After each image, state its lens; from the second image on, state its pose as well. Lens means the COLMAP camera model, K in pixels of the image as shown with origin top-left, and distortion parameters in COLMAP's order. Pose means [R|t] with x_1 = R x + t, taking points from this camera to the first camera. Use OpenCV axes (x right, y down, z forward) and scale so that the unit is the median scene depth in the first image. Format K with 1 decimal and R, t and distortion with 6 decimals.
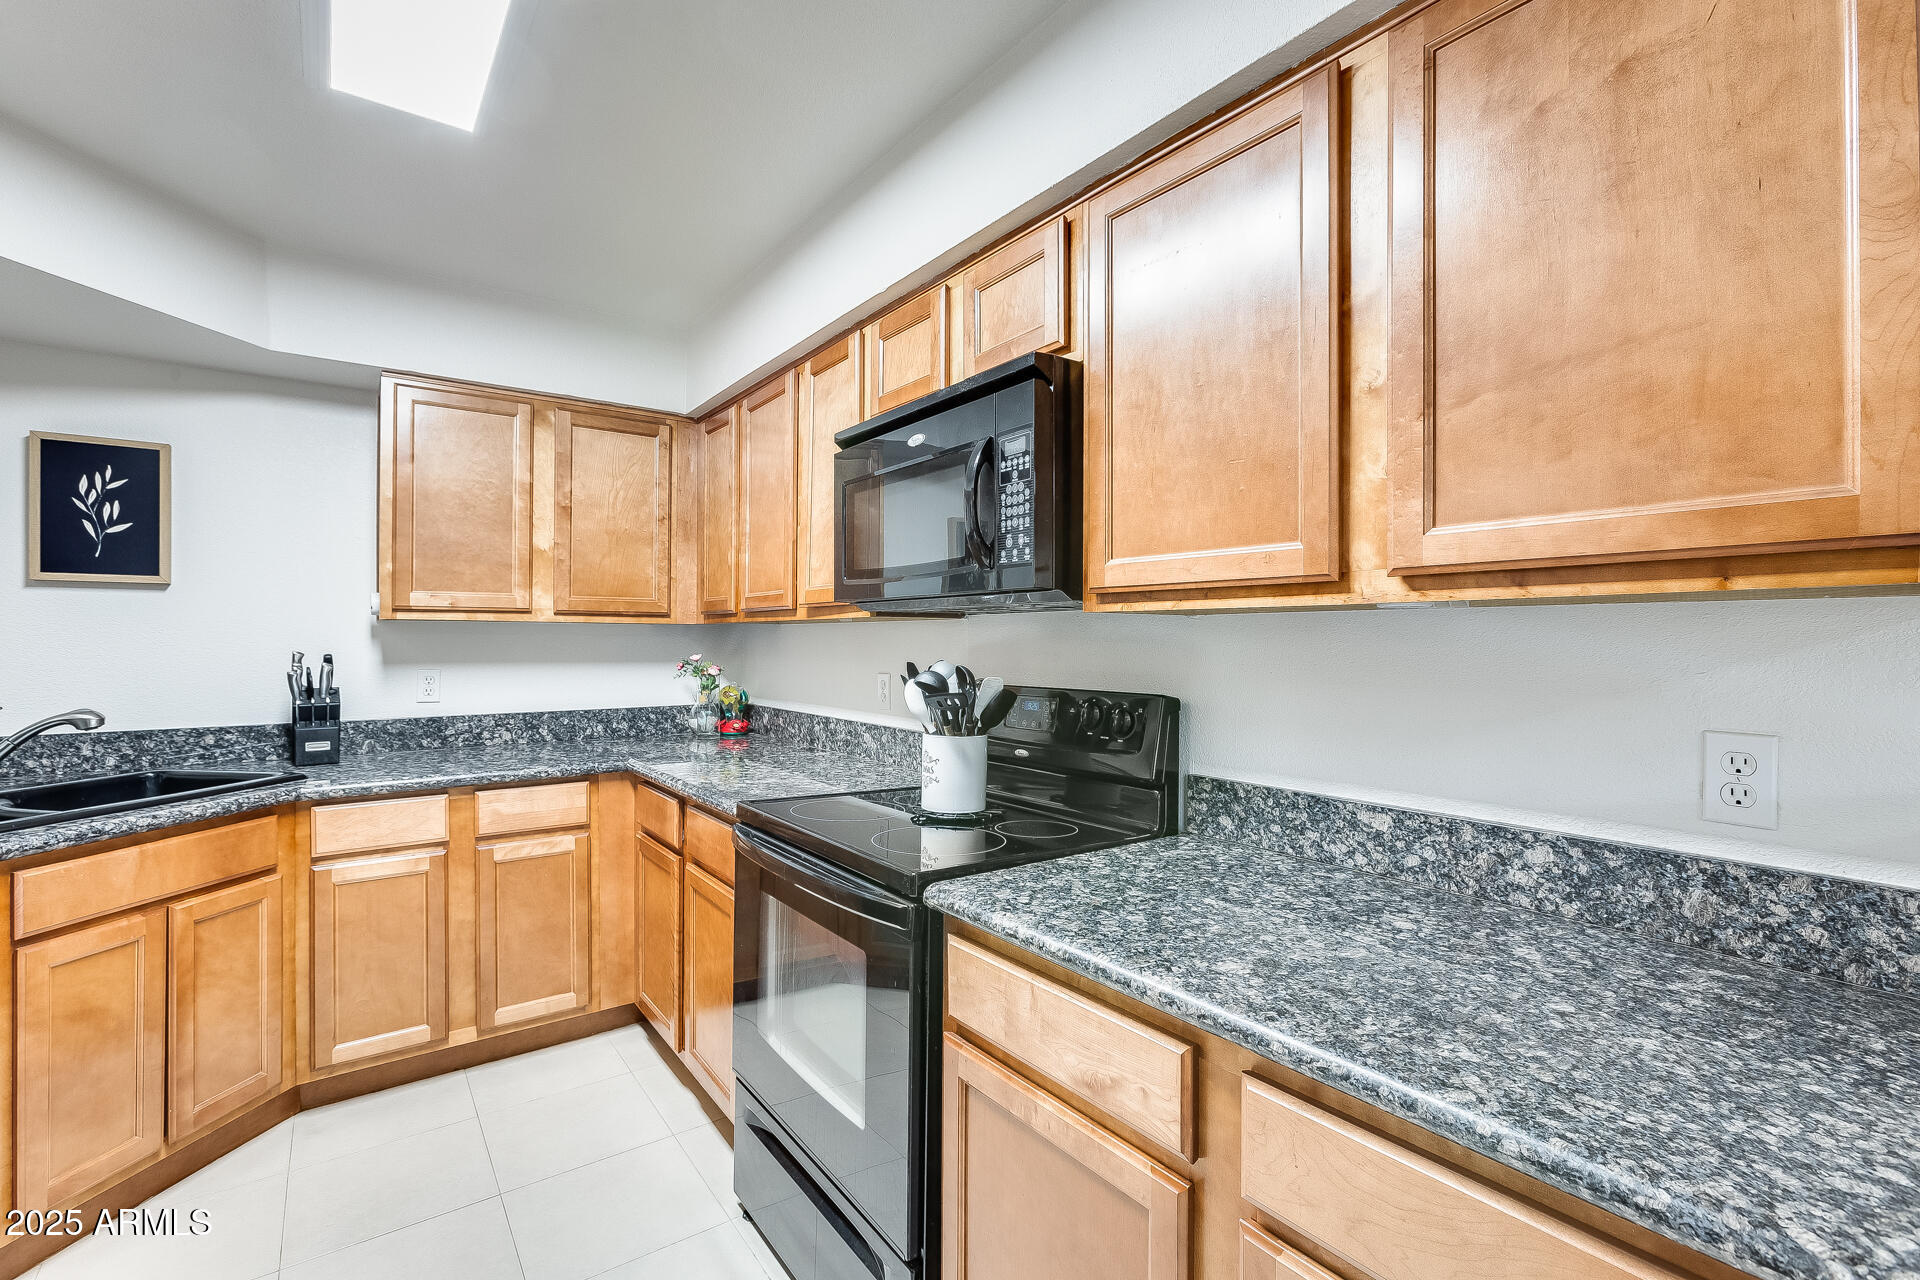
lens RADIAL K [[878.8, 0, 968.0], [0, 878.8, 639.8], [0, 0, 1]] dist [-0.015246, 0.005779]
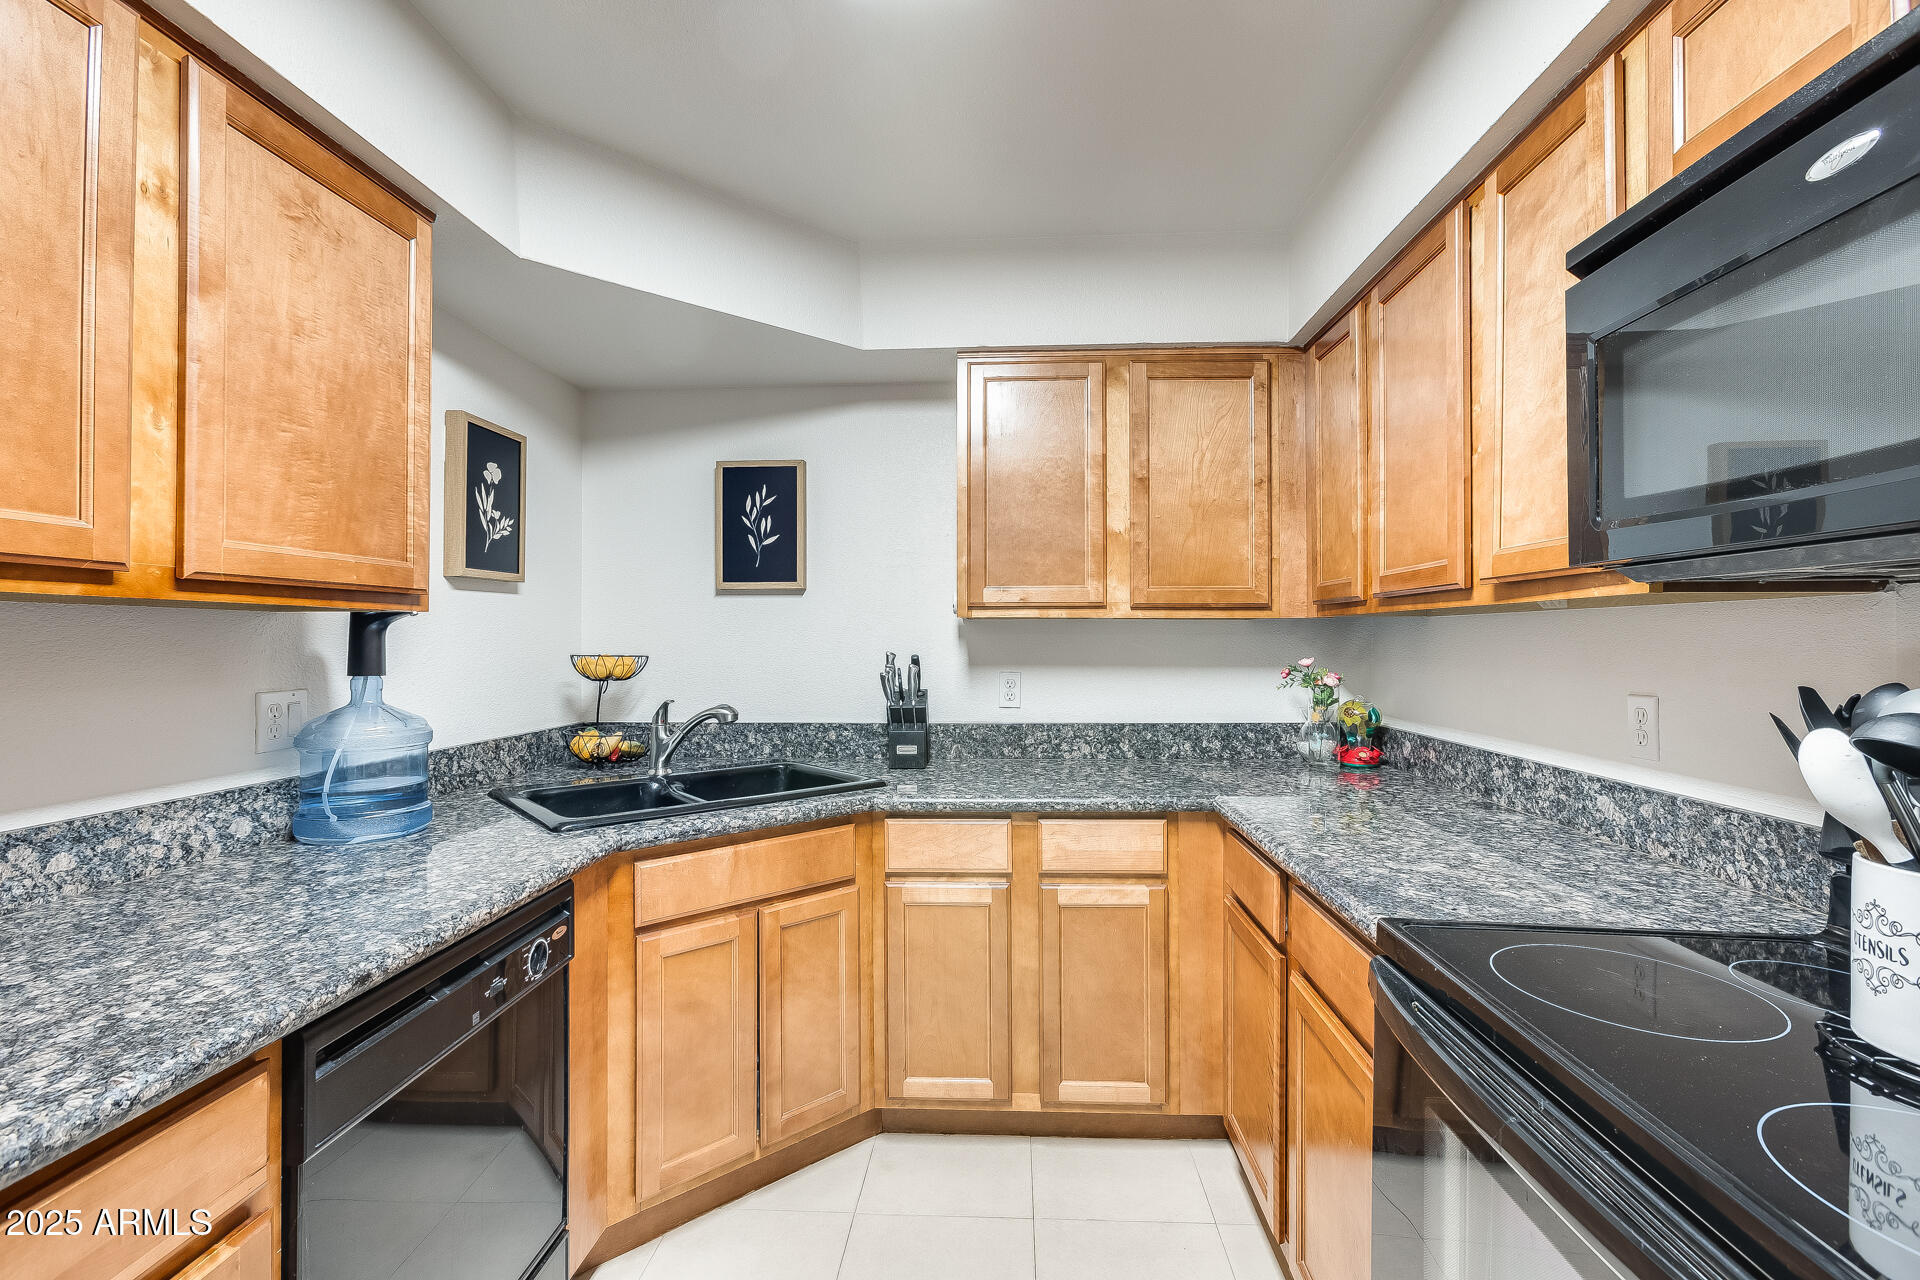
lens RADIAL K [[878.8, 0, 956.1], [0, 878.8, 634.5], [0, 0, 1]] dist [-0.015246, 0.005779]
pose [[0.776797, -0.007201, -0.629710, -0.087074], [0.003491, 0.999968, -0.007129, 0.000776], [0.629741, 0.003339, 0.776798, 0.284428]]
